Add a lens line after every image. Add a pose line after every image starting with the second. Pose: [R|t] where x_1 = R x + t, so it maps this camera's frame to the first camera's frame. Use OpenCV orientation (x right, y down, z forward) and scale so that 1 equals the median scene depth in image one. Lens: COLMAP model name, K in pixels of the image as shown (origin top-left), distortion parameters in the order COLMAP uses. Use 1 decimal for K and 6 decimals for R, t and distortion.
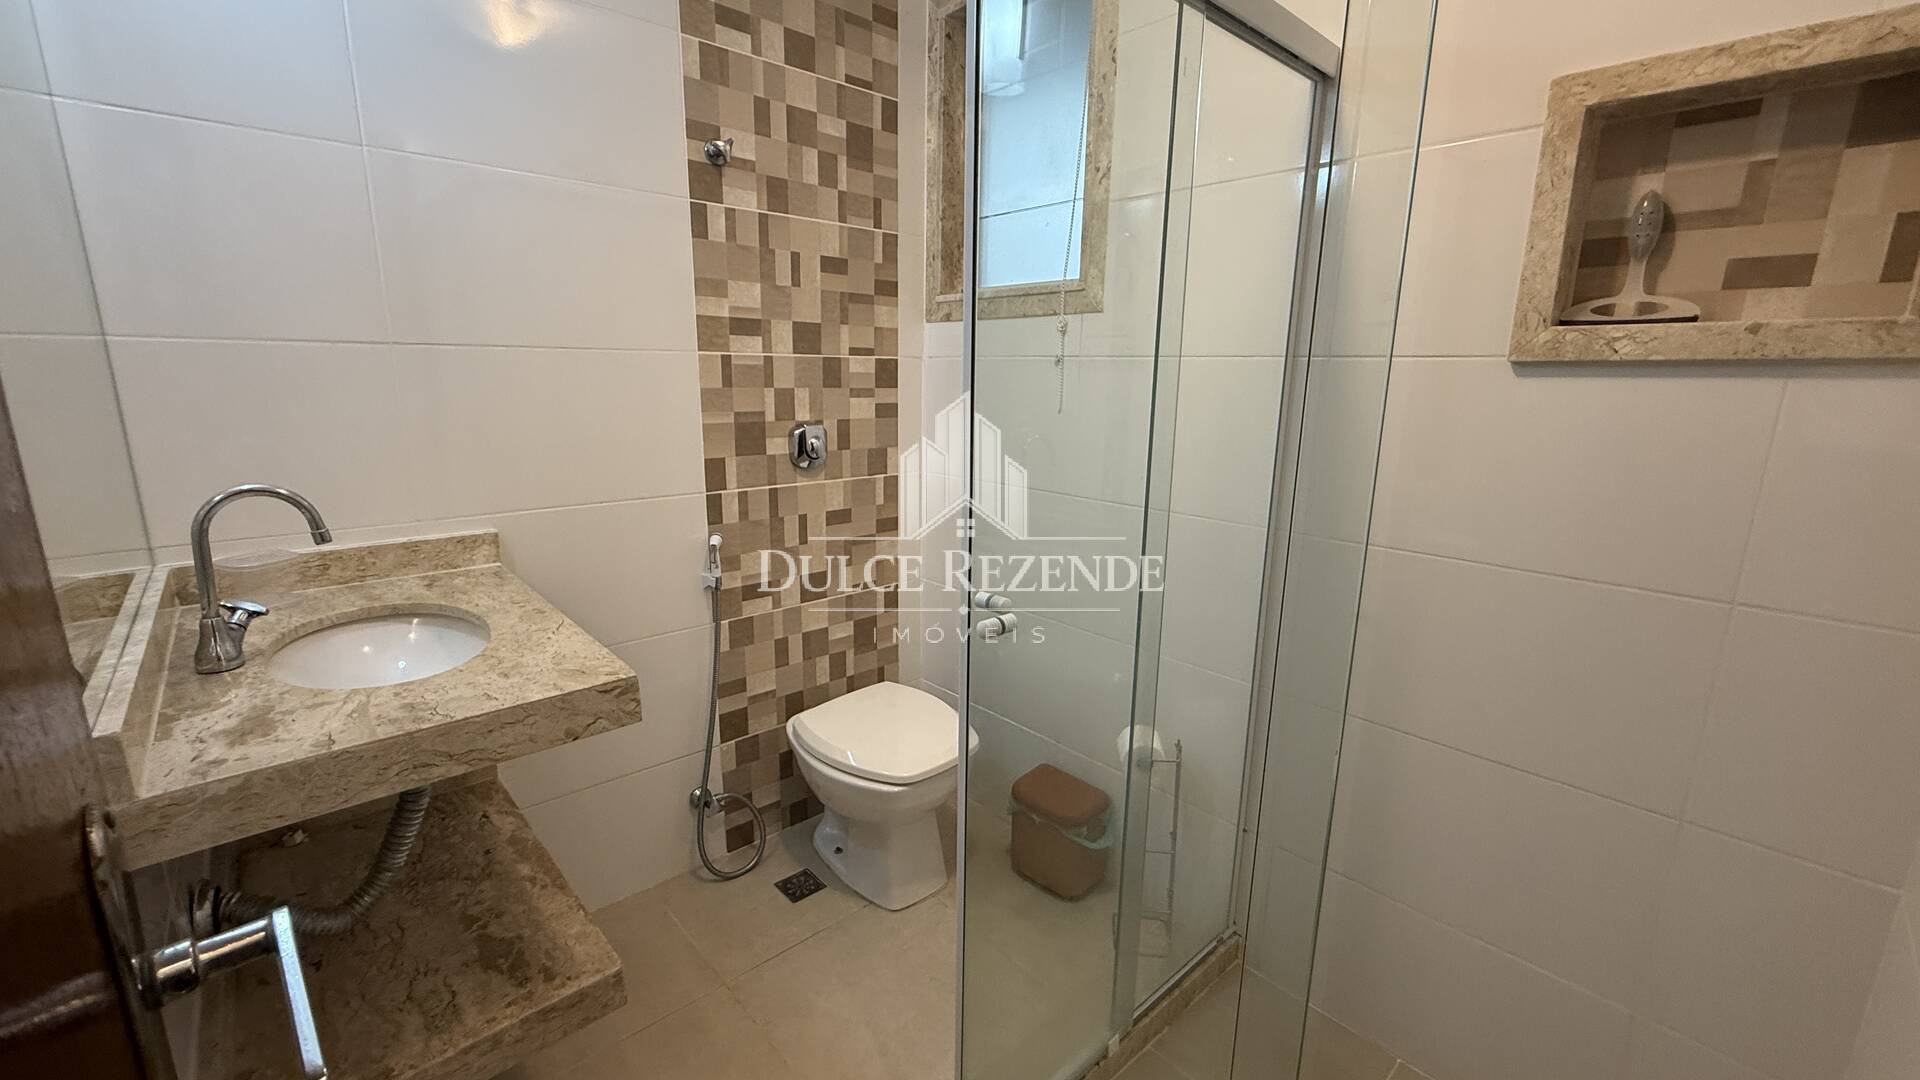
lens RADIAL K [[766.6, 0, 955.8], [0, 766.6, 538.0], [0, 0, 1]] dist [-0.001101, 0.000208]
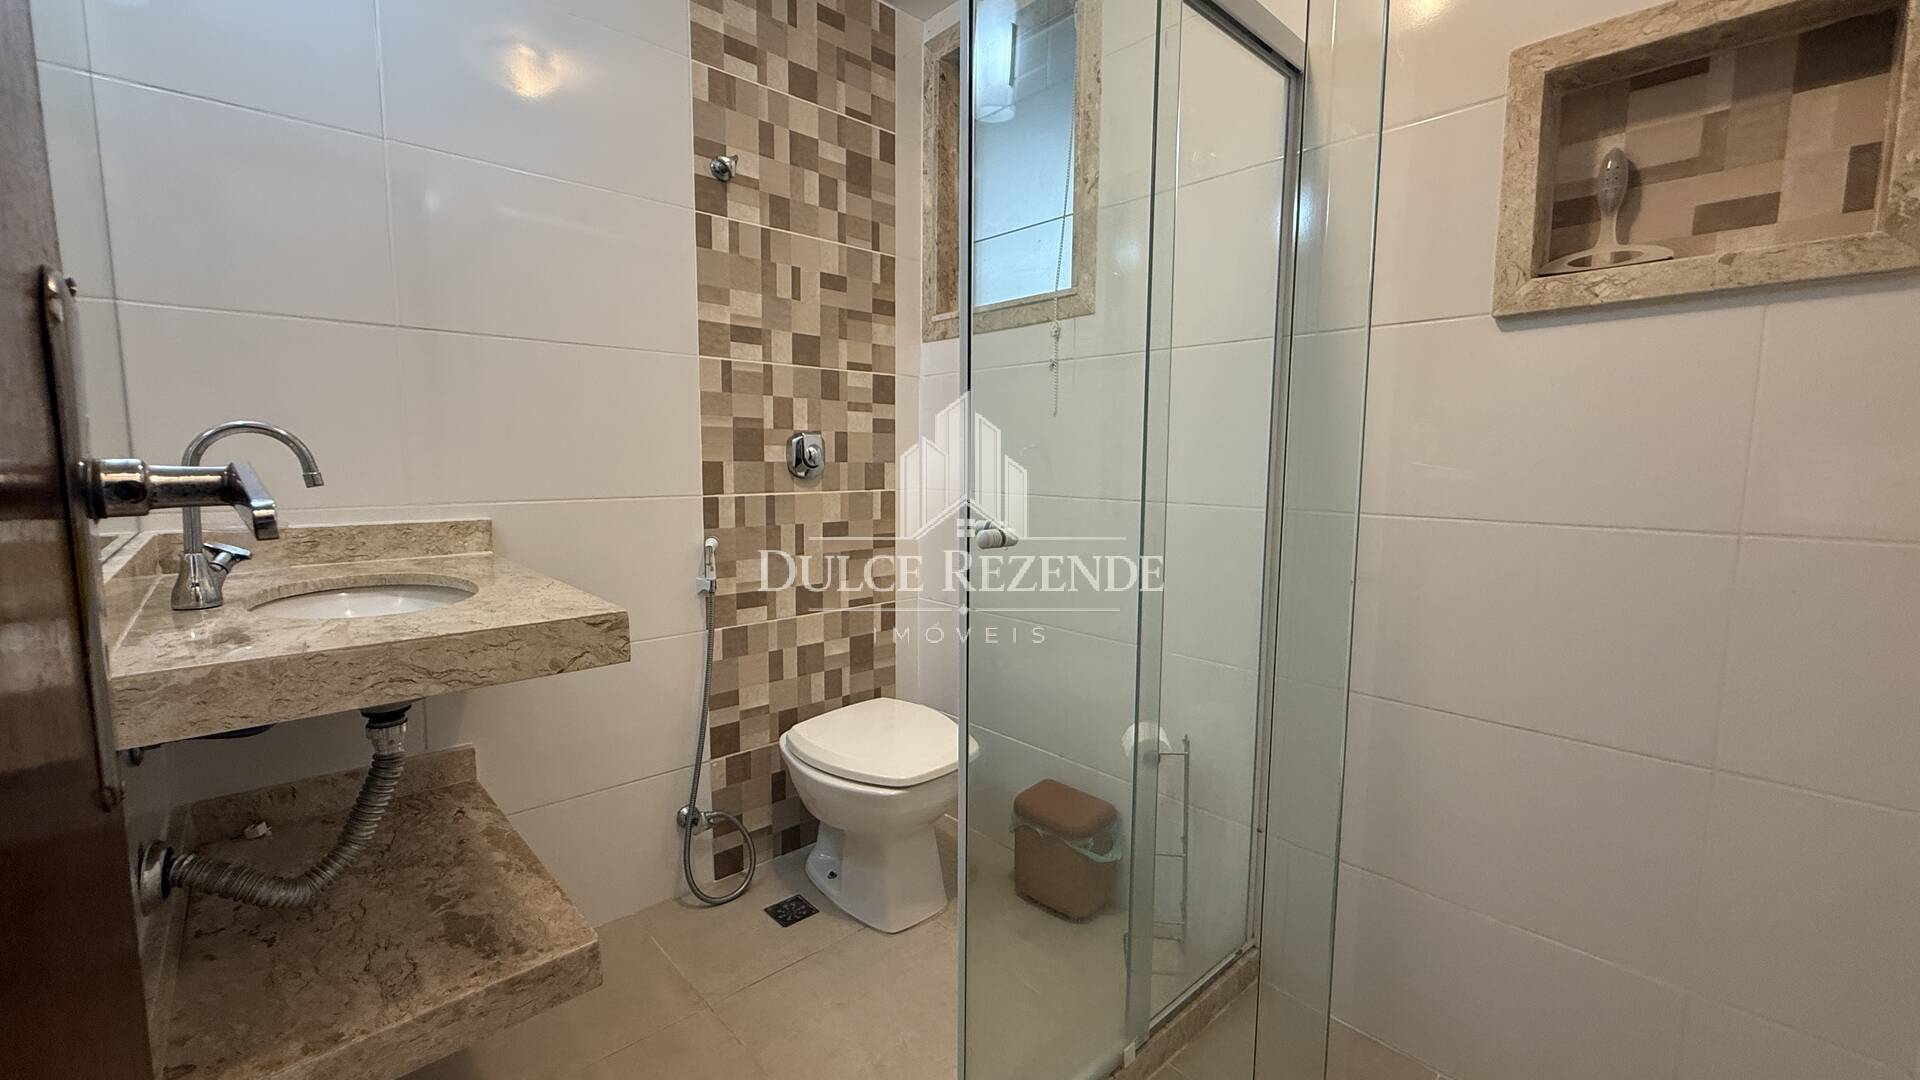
lens RADIAL K [[766.6, 0, 955.8], [0, 766.6, 538.0], [0, 0, 1]] dist [-0.001101, 0.000208]
pose [[0.999956, -0.007831, 0.005168, -0.002291], [0.008355, 0.993809, -0.110784, 0.122138], [-0.004269, 0.110822, 0.993831, 0.013522]]
